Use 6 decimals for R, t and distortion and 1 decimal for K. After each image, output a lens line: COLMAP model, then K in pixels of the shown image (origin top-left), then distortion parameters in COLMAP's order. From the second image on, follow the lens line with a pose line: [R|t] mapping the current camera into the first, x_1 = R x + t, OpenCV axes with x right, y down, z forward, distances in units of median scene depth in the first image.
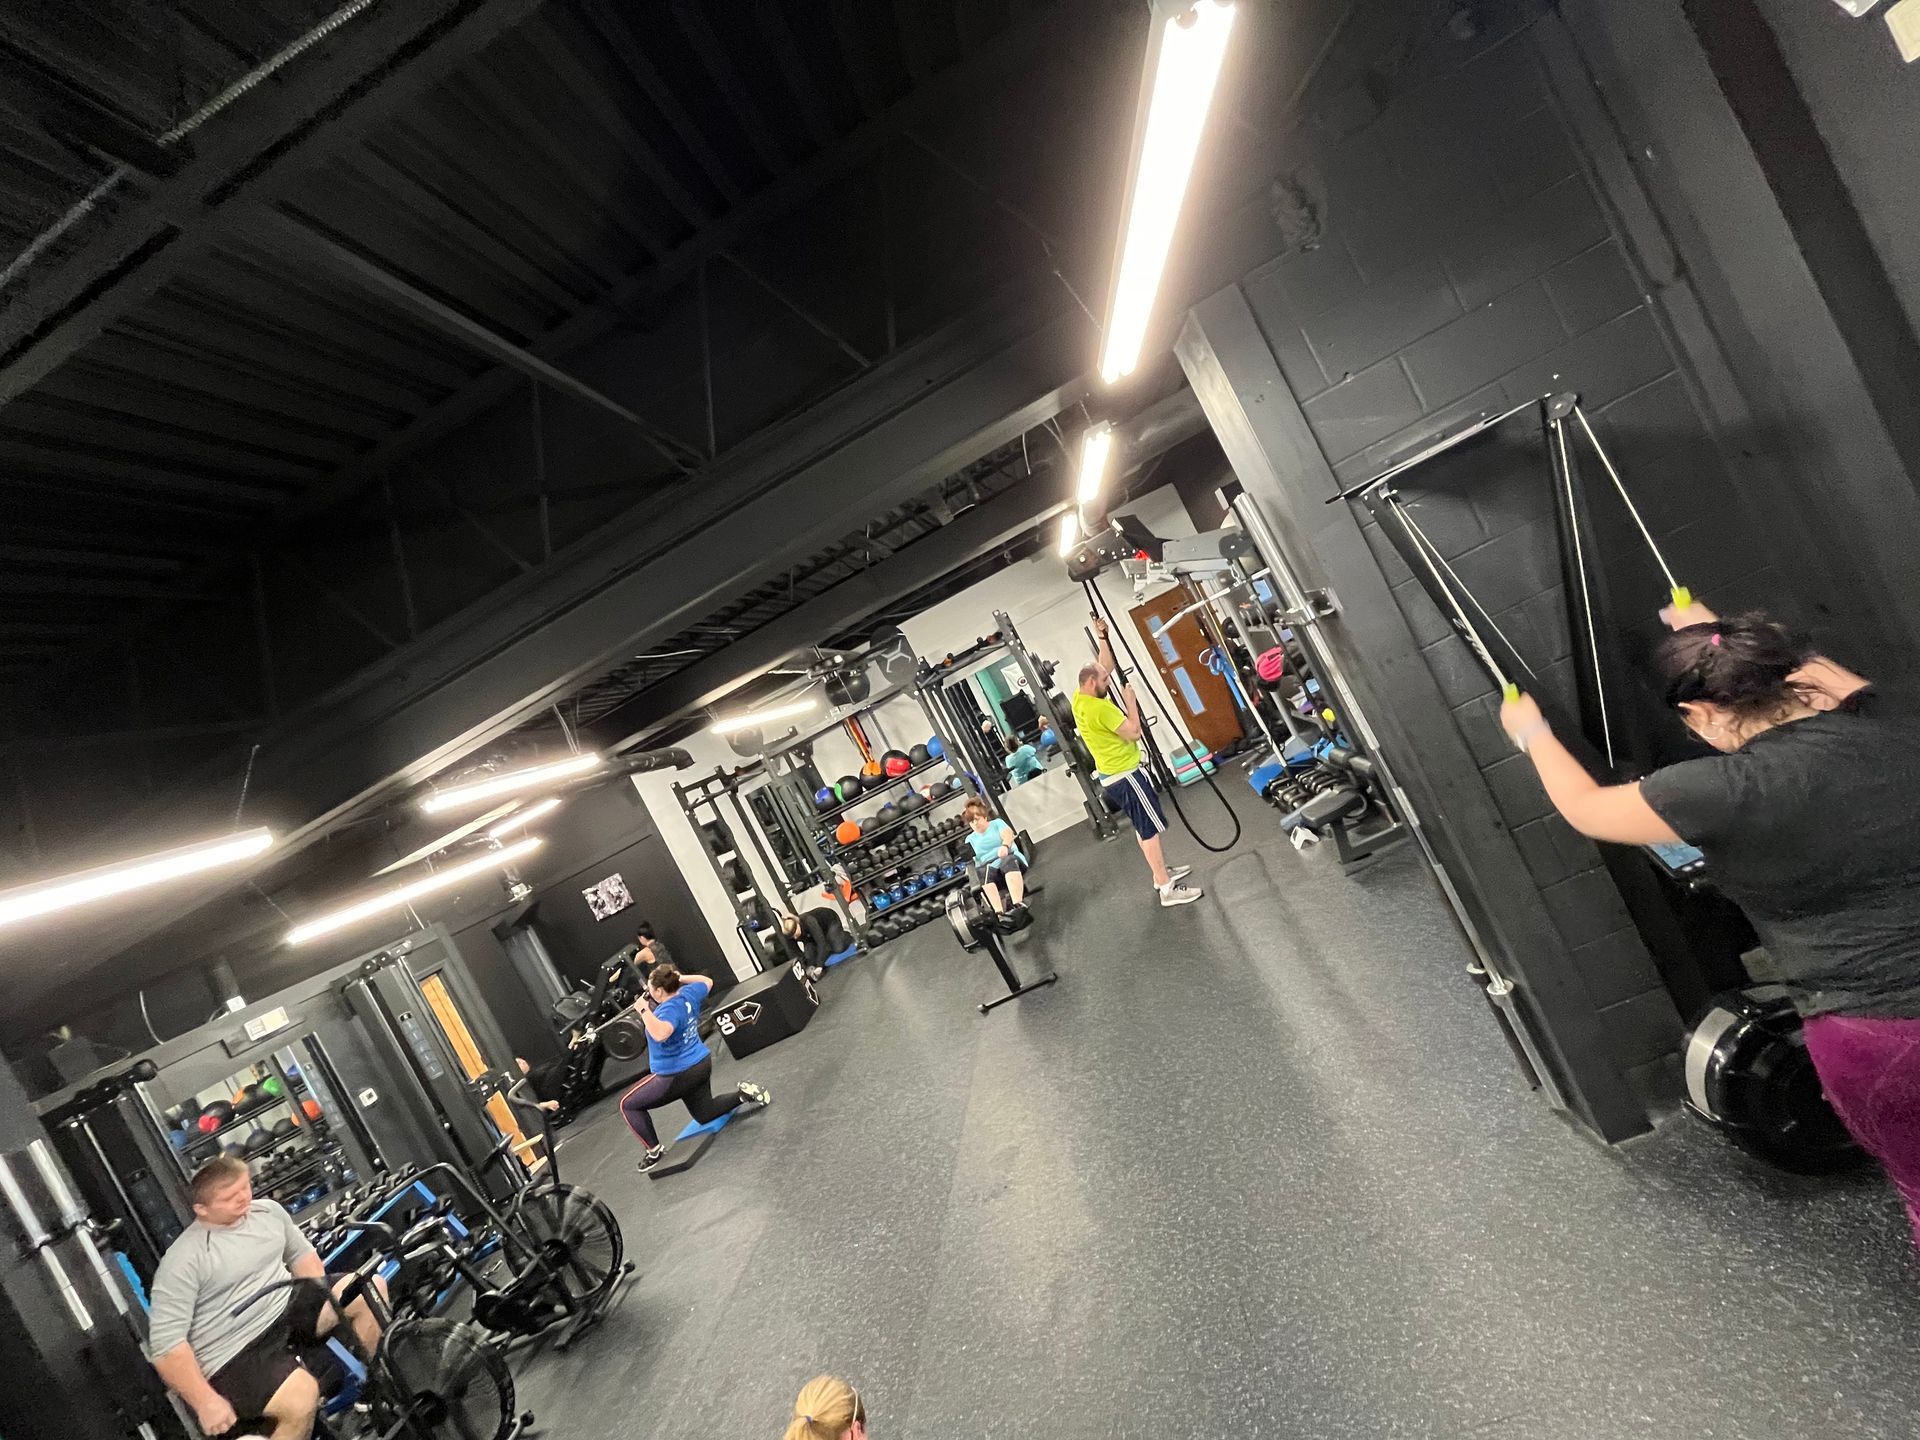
lens RADIAL K [[763.7, 0, 958.1], [0, 763.7, 738.2], [0, 0, 1]] dist [-0.003325, 0.000248]
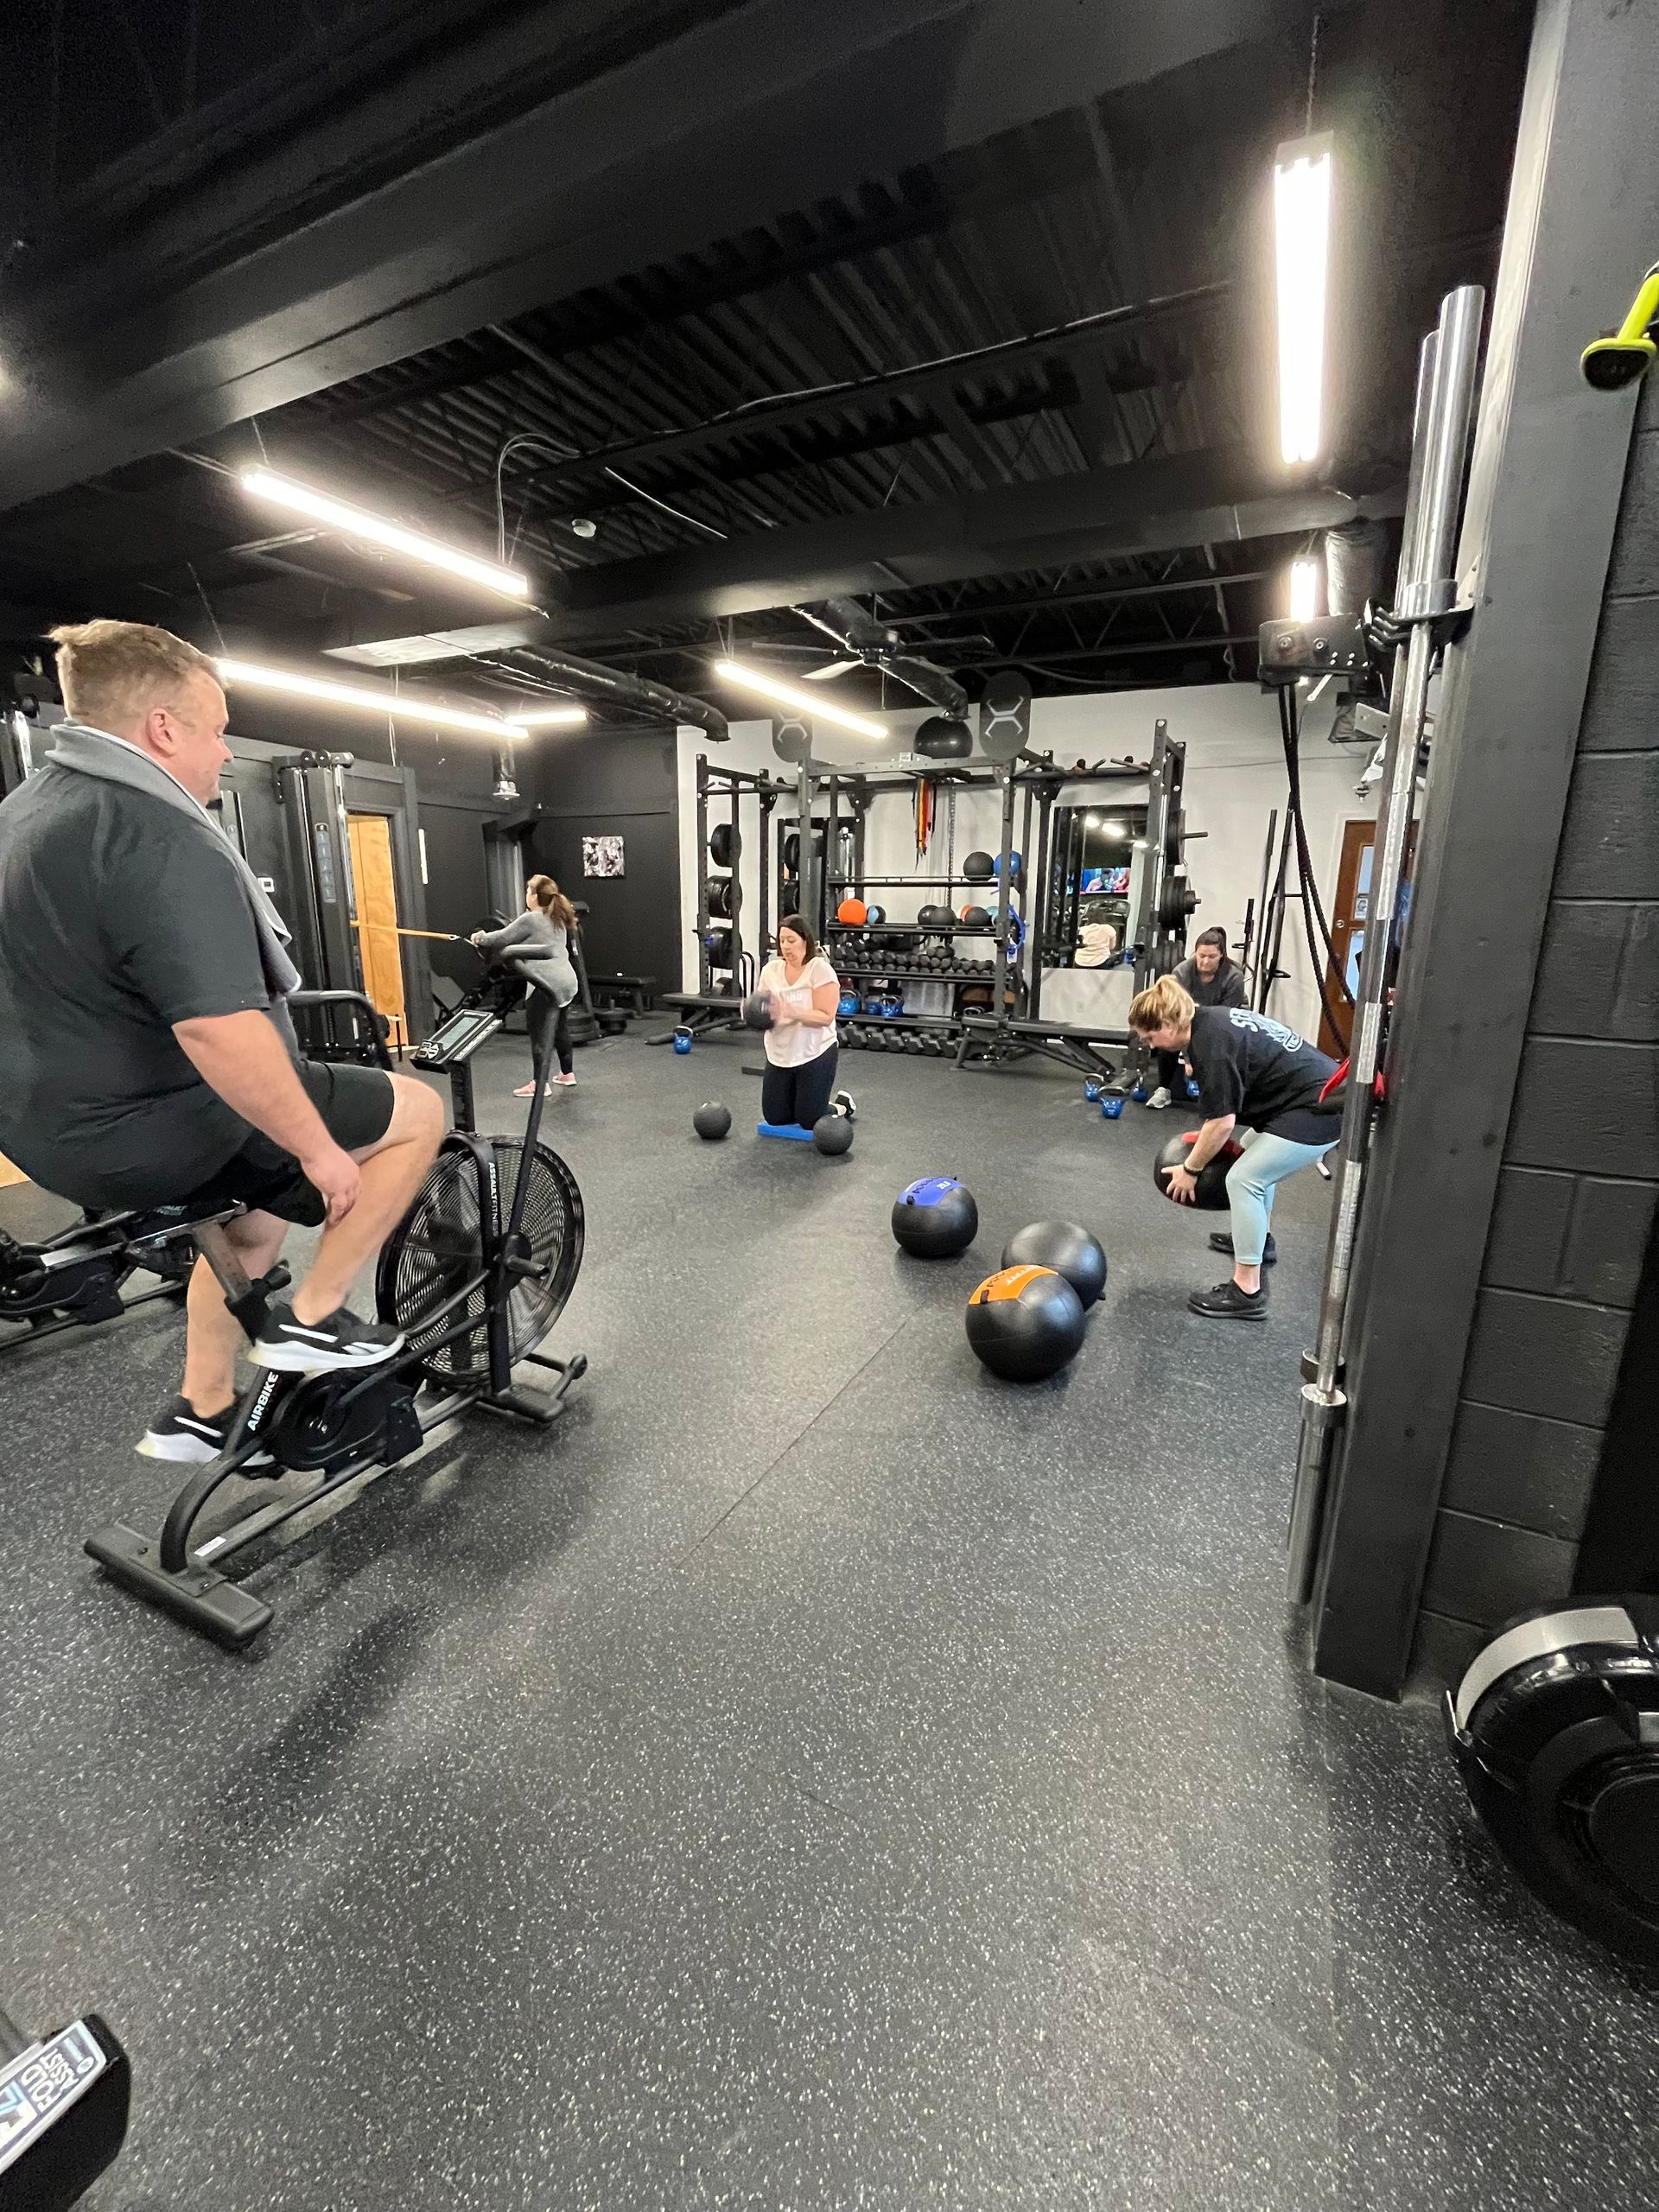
lens RADIAL K [[879.8, 0, 832.0], [0, 879.8, 1095.7], [0, 0, 1]] dist [-0.003325, 0.000248]
pose [[0.839247, 0.517128, -0.168060, 0.097037], [-0.460011, 0.840032, 0.287639, 0.028023], [0.289921, -0.164091, 0.942879, 0.070274]]
